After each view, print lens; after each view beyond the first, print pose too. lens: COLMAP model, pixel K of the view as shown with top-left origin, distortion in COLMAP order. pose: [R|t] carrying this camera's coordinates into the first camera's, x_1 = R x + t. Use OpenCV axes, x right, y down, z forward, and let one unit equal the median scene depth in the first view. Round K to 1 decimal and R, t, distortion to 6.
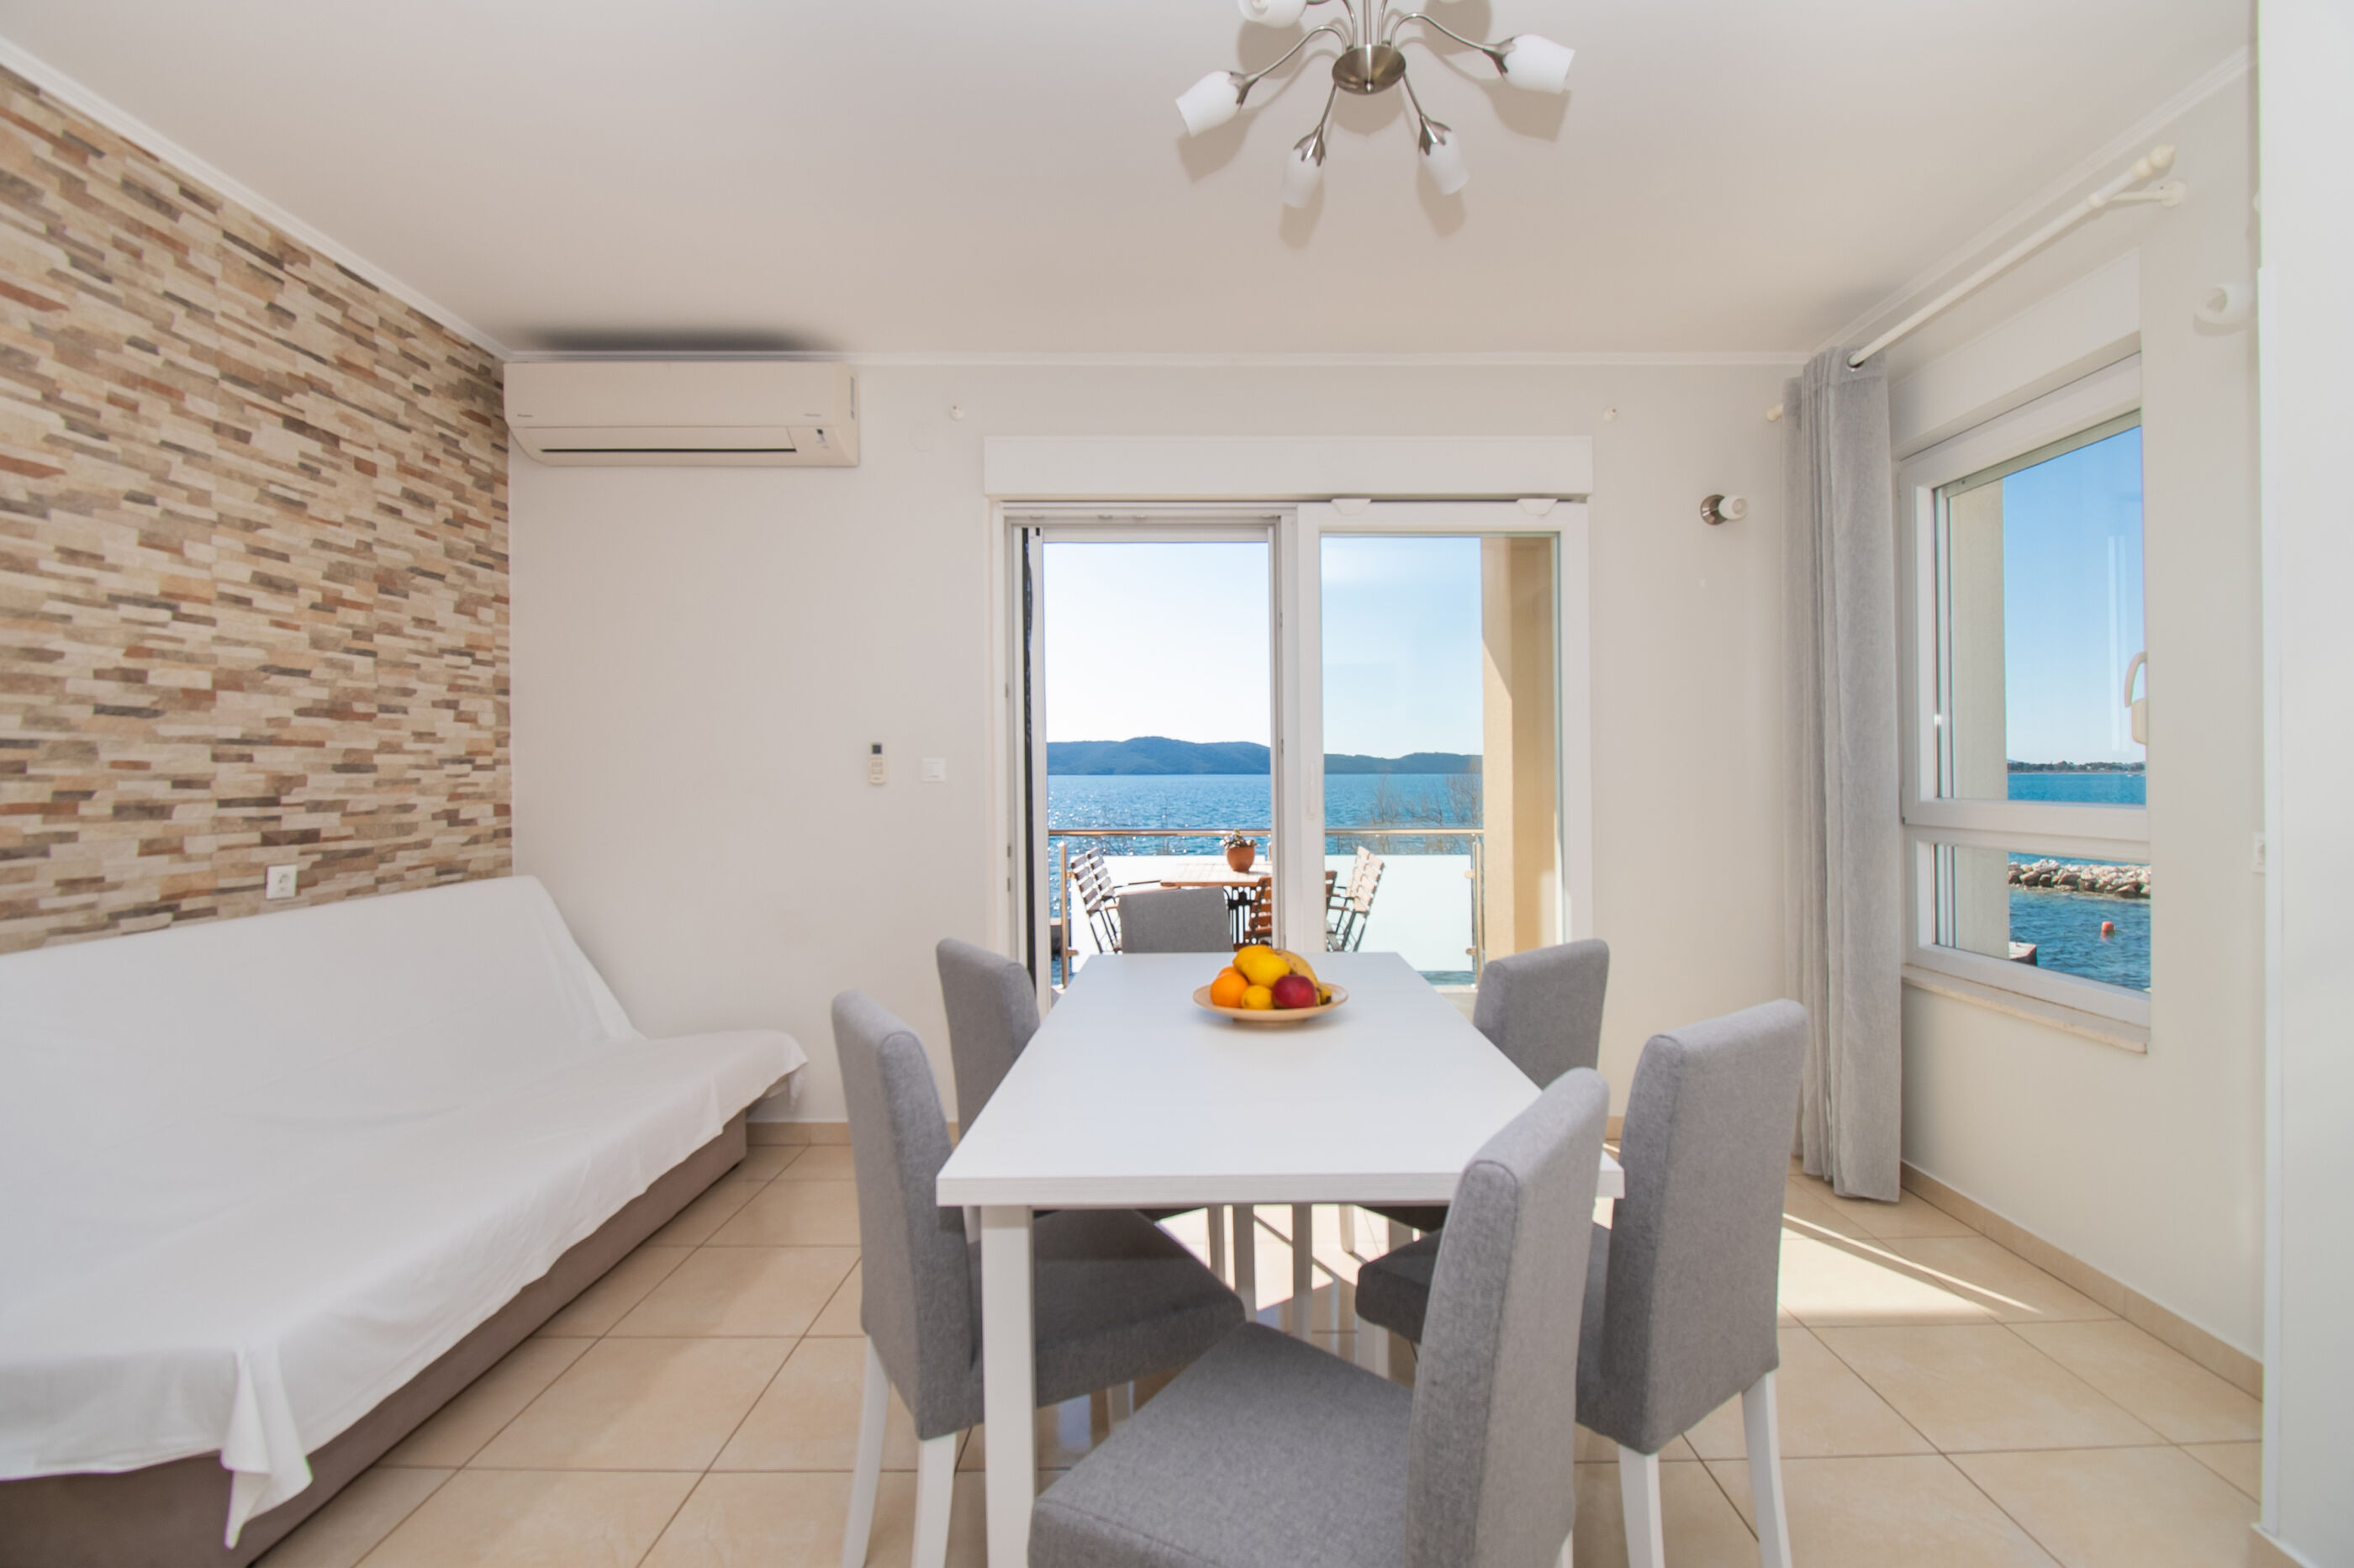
lens RADIAL K [[1065.0, 0, 1193.2], [0, 1065.0, 749.2], [0, 0, 1]] dist [-0.010409, -0.001890]
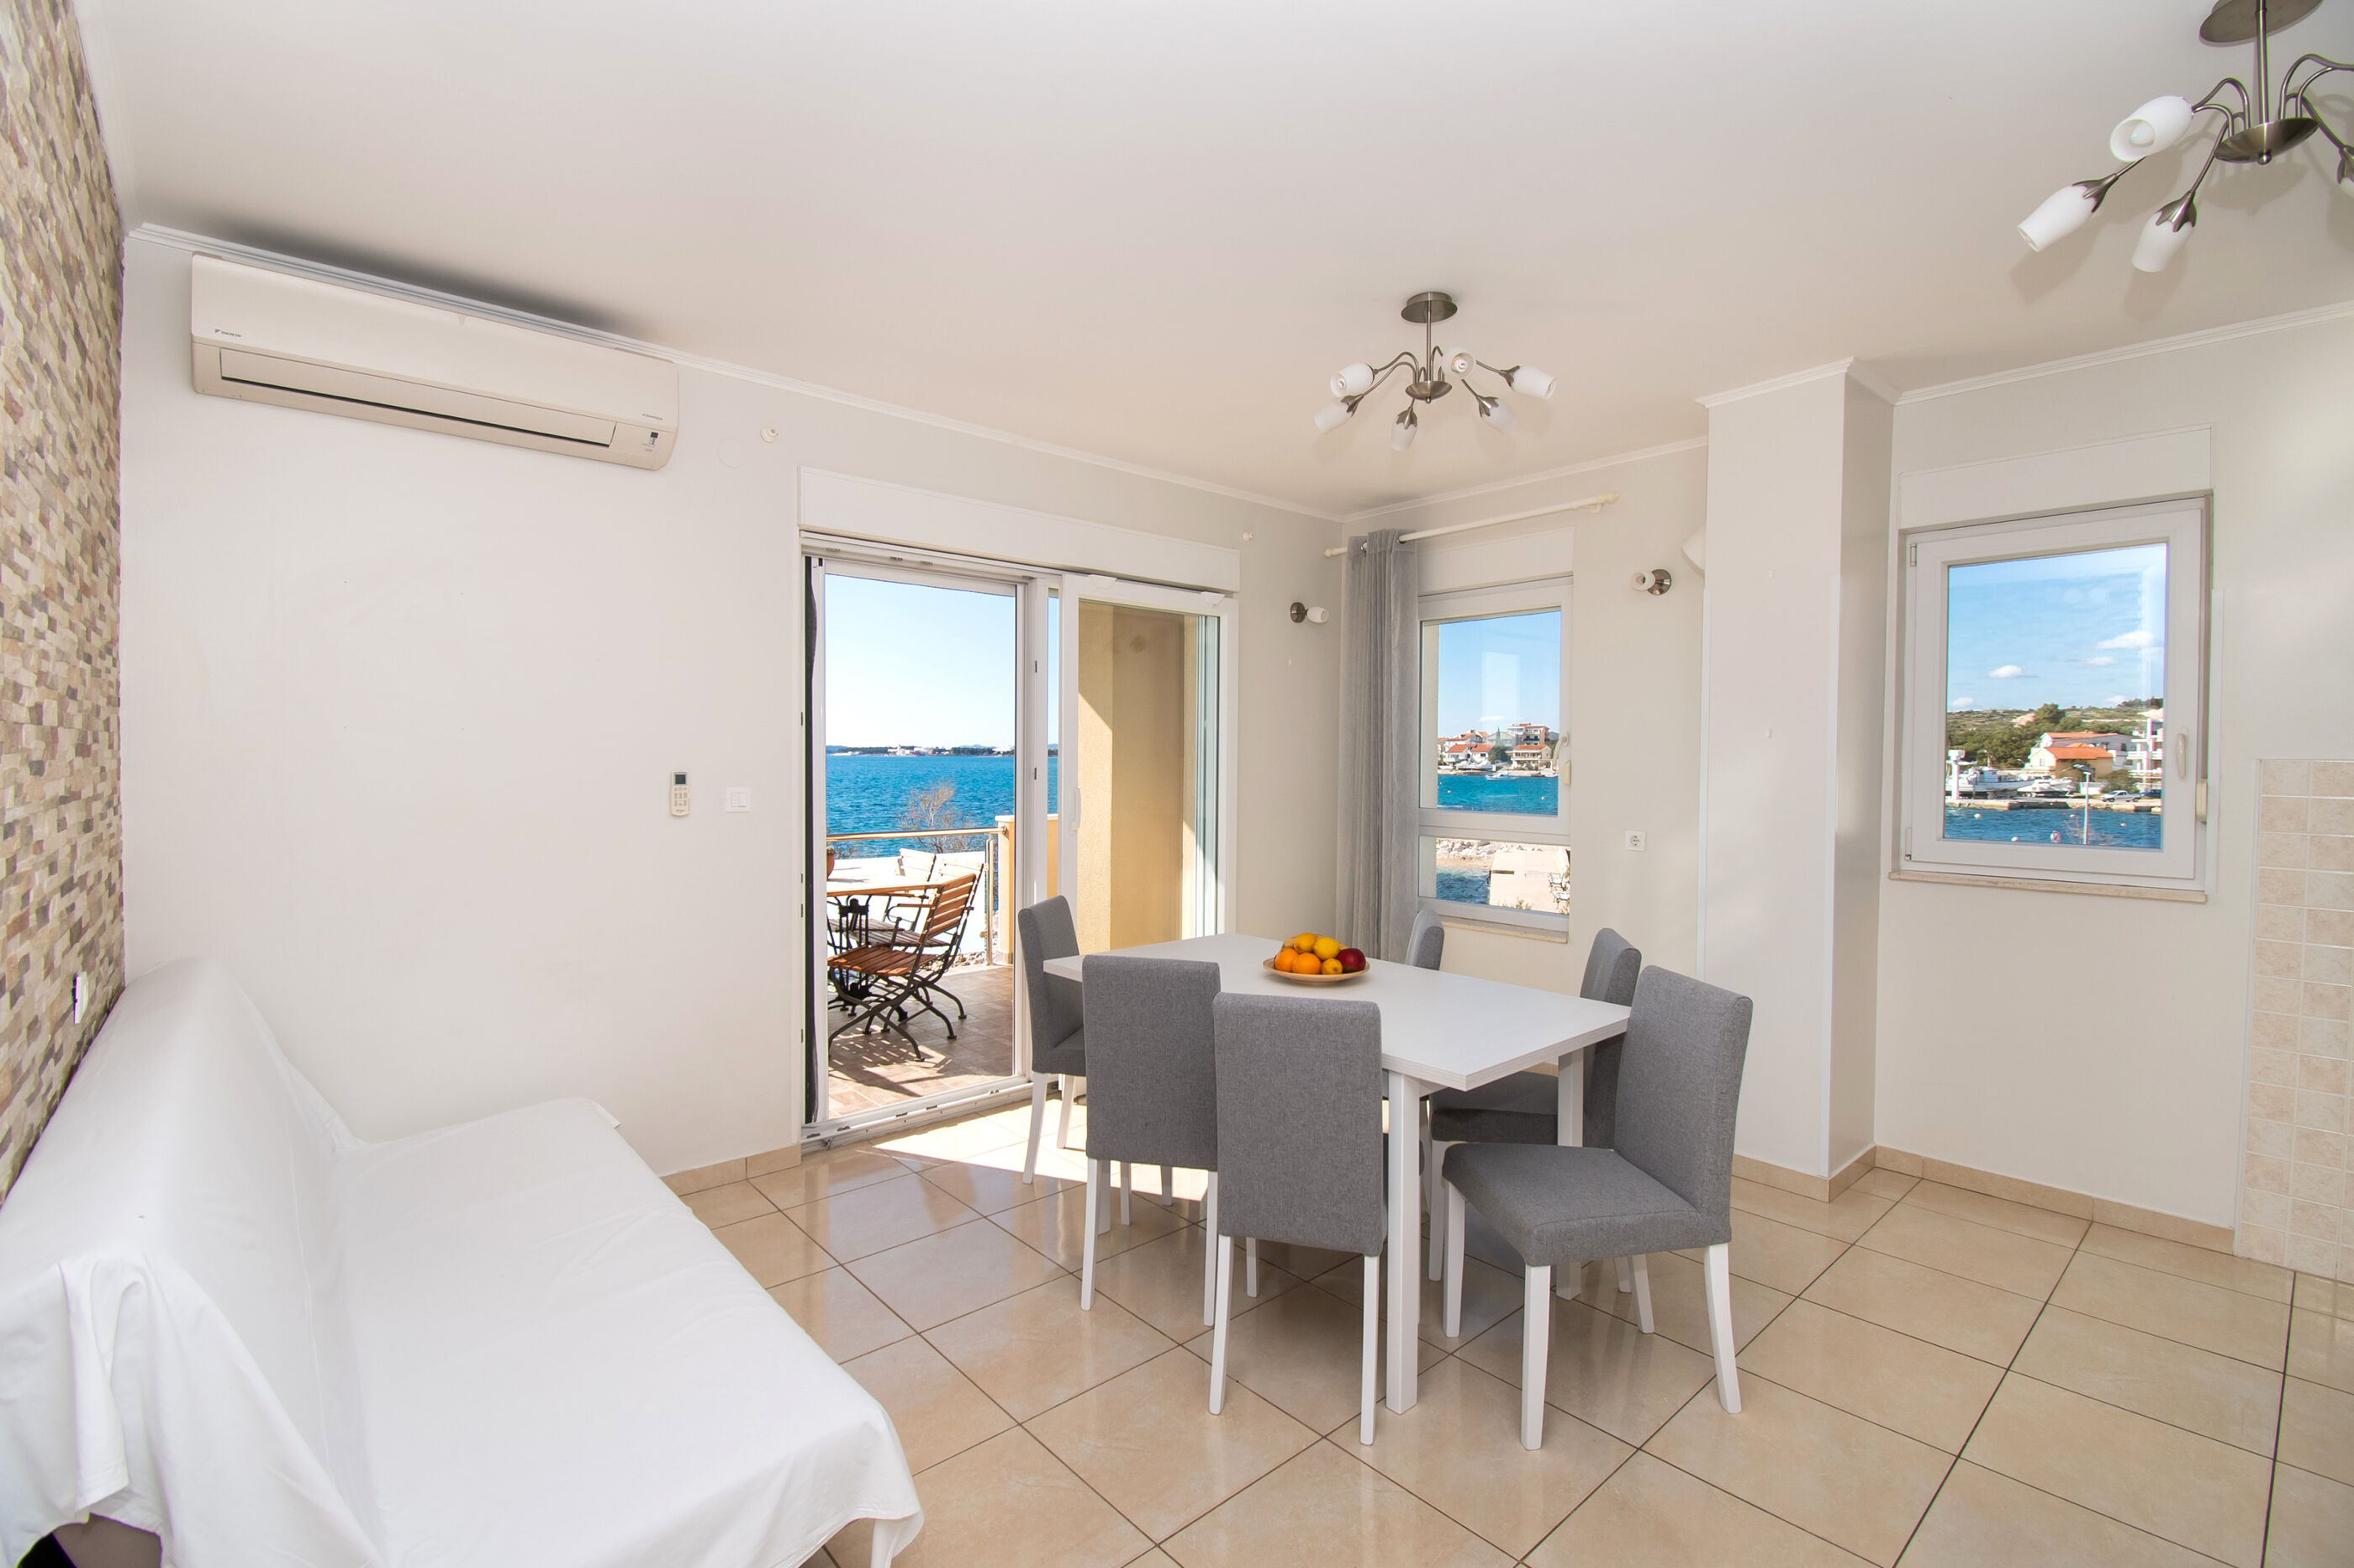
lens RADIAL K [[1065.0, 0, 1182.6], [0, 1065.0, 775.0], [0, 0, 1]] dist [-0.010409, -0.001890]
pose [[0.737267, -0.007391, 0.675562, -0.594039], [-0.020560, 0.999232, 0.033370, -0.043079], [-0.675289, -0.038492, 0.736548, 0.011388]]
